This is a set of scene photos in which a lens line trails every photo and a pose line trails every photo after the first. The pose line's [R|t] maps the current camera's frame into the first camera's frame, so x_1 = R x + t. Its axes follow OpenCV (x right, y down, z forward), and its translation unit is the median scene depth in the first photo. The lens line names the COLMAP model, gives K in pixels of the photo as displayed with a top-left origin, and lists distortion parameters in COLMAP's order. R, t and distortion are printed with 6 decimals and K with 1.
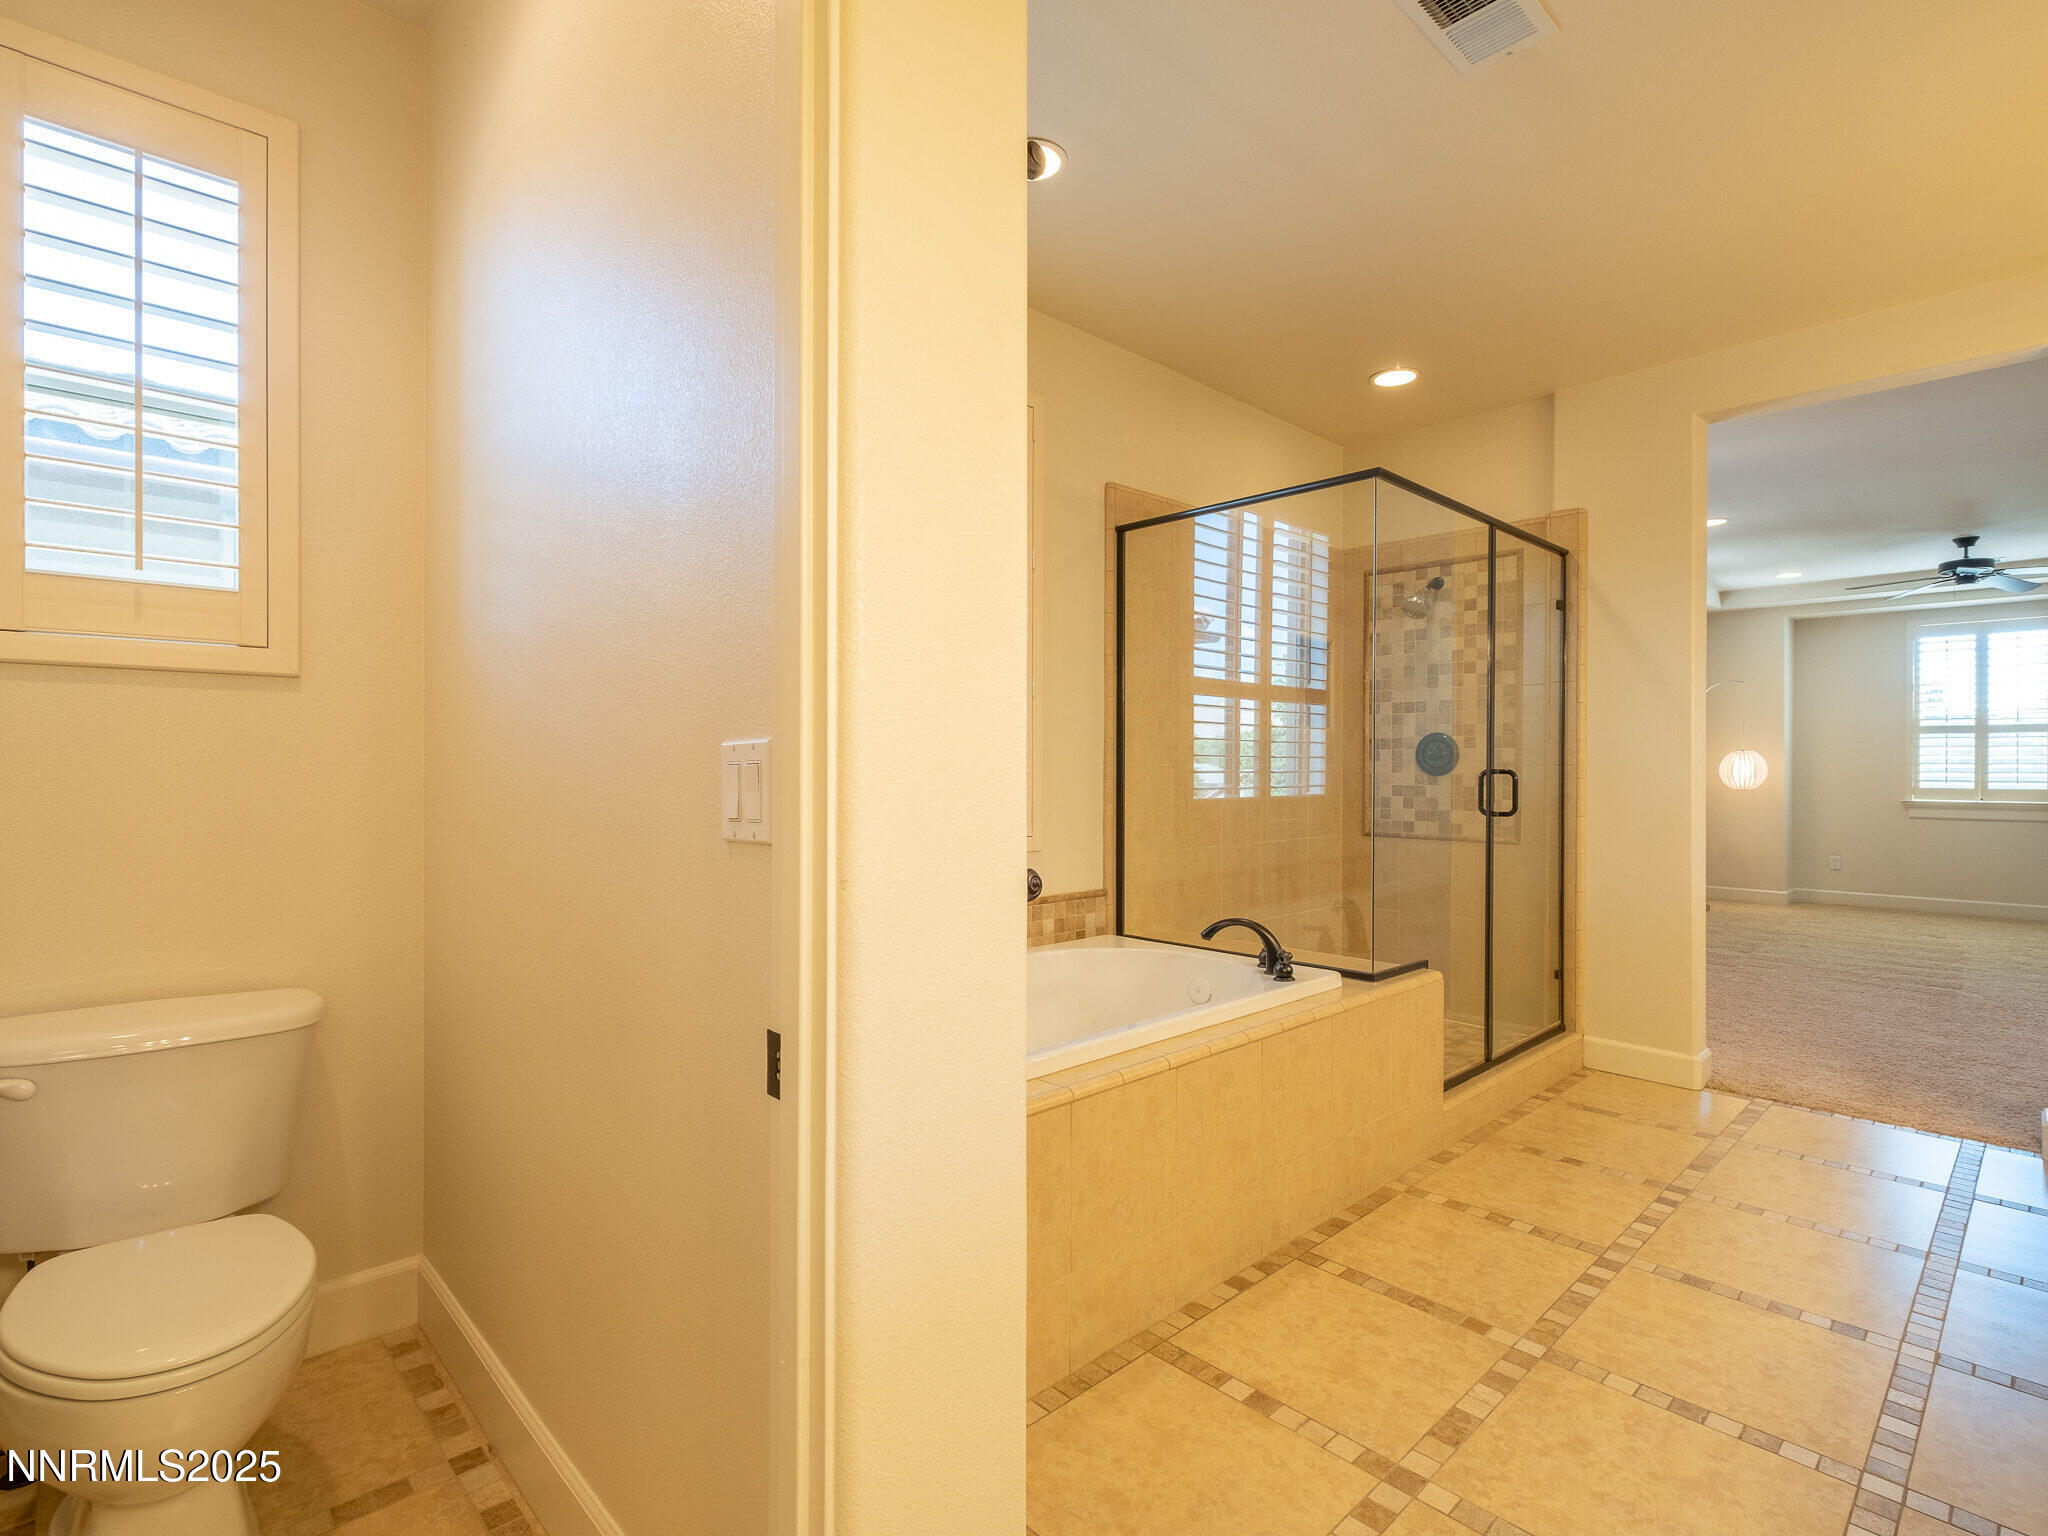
lens RADIAL K [[1001.2, 0, 1046.4], [0, 1001.2, 762.8], [0, 0, 1]] dist [0.009701, -0.006357]
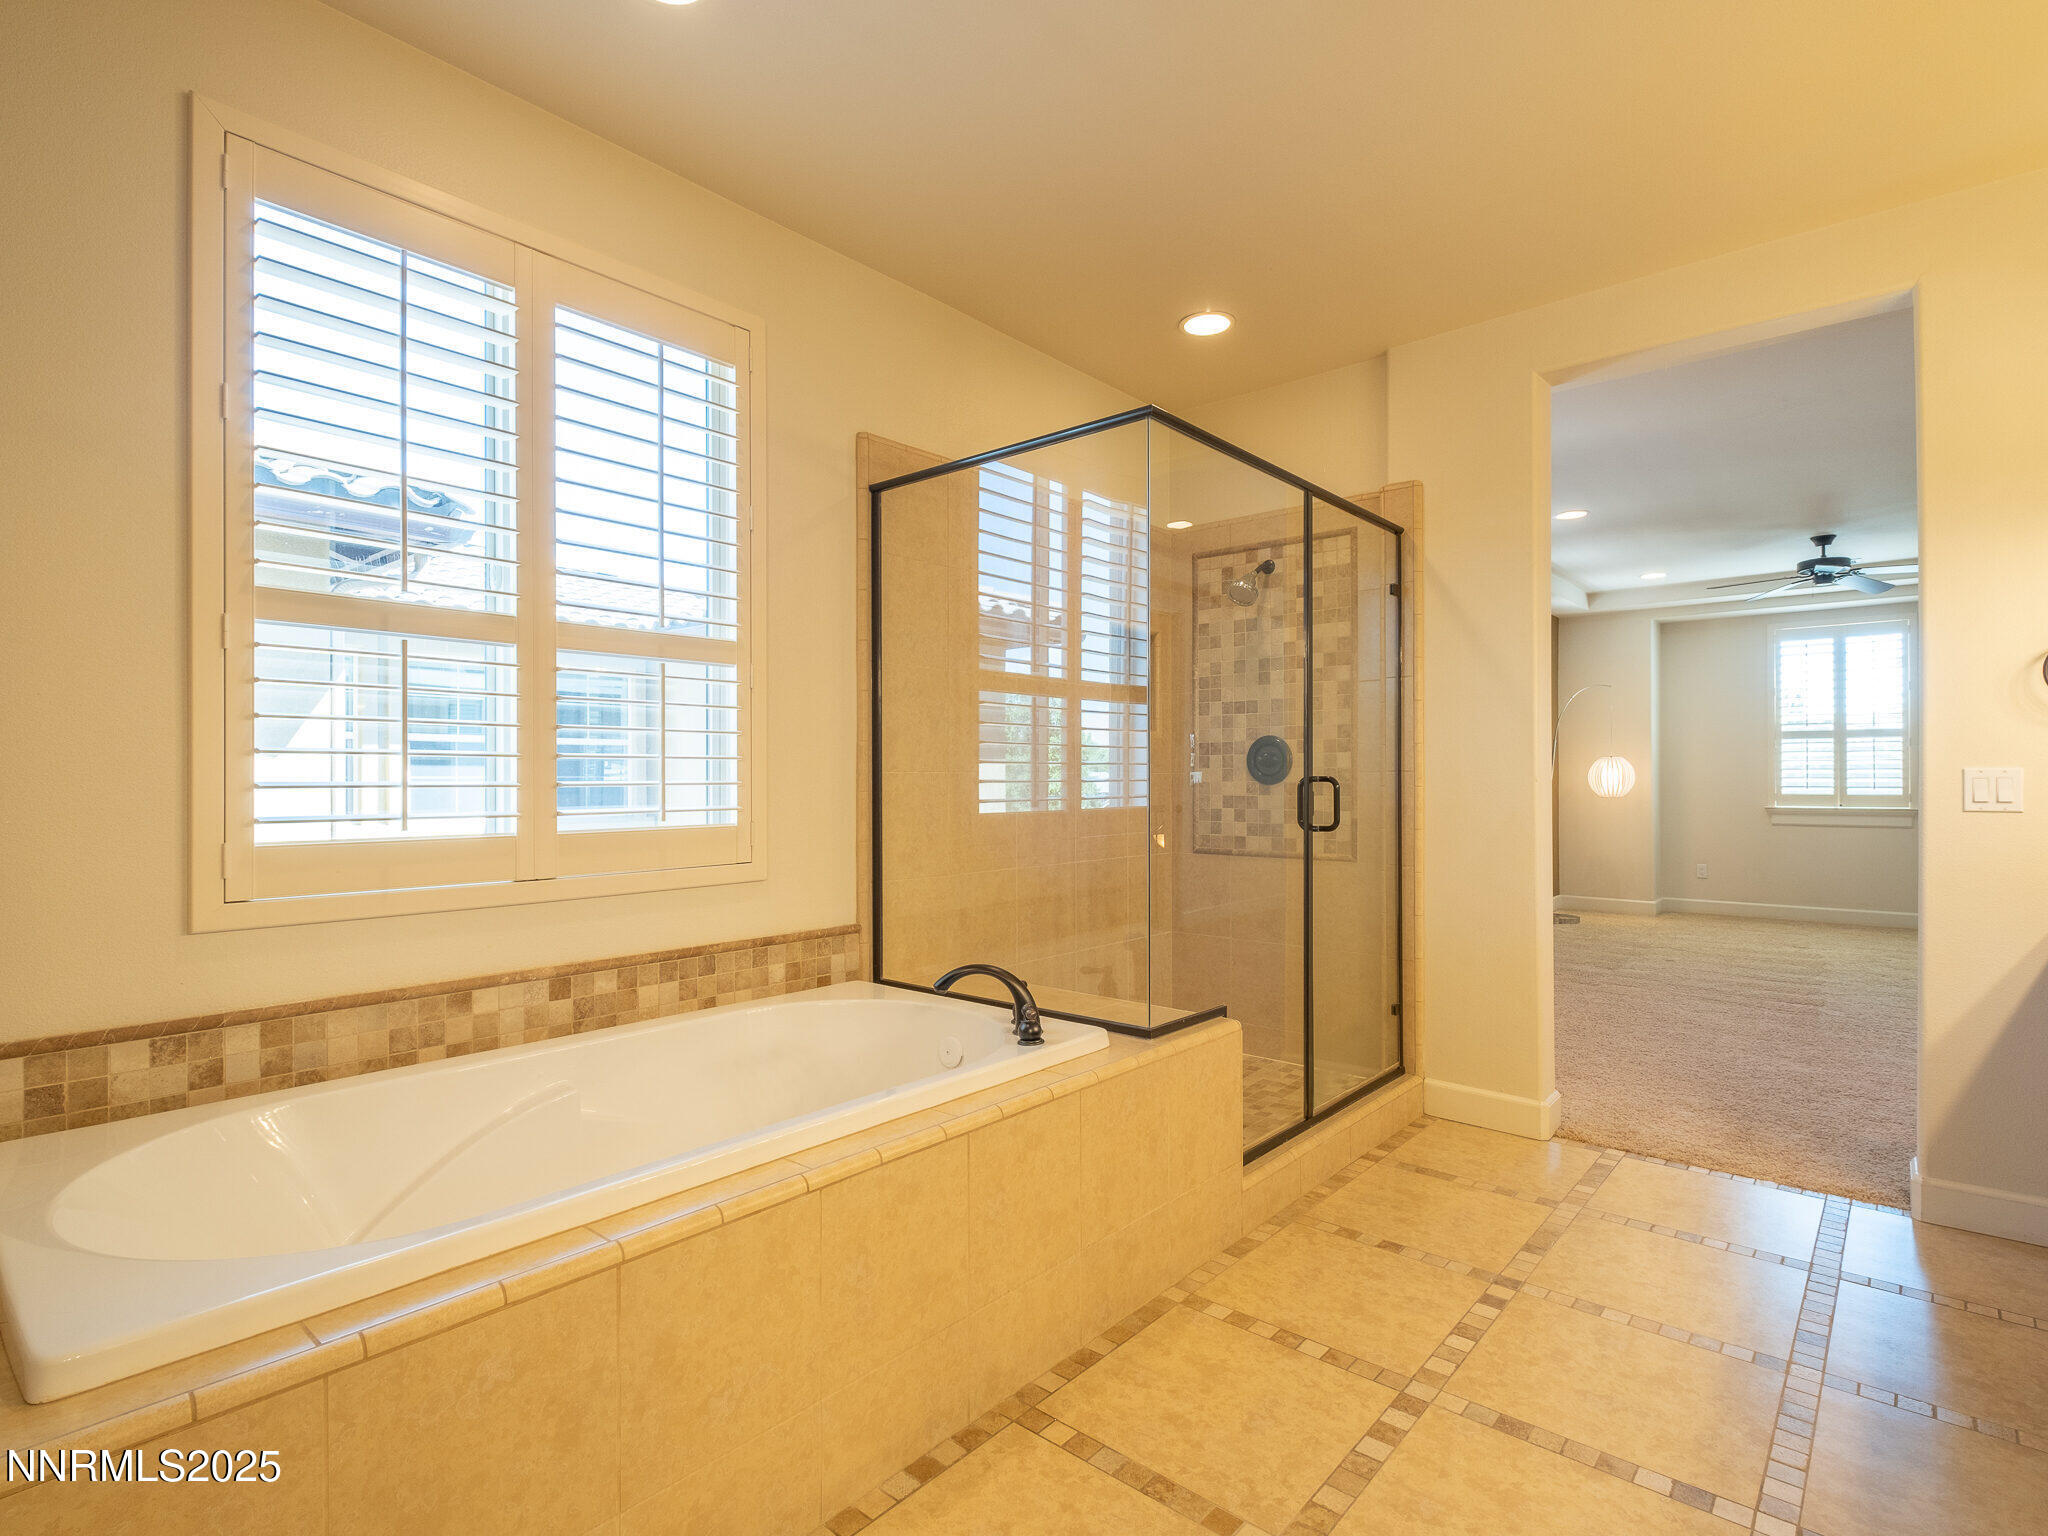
lens RADIAL K [[1001.2, 0, 1055.3], [0, 1001.2, 766.9], [0, 0, 1]] dist [0.009701, -0.006357]
pose [[0.996196, -0.004603, 0.087024, 0.148969], [0.005195, 0.999965, -0.006575, 0.002731], [-0.086990, 0.007003, 0.996185, 0.162783]]
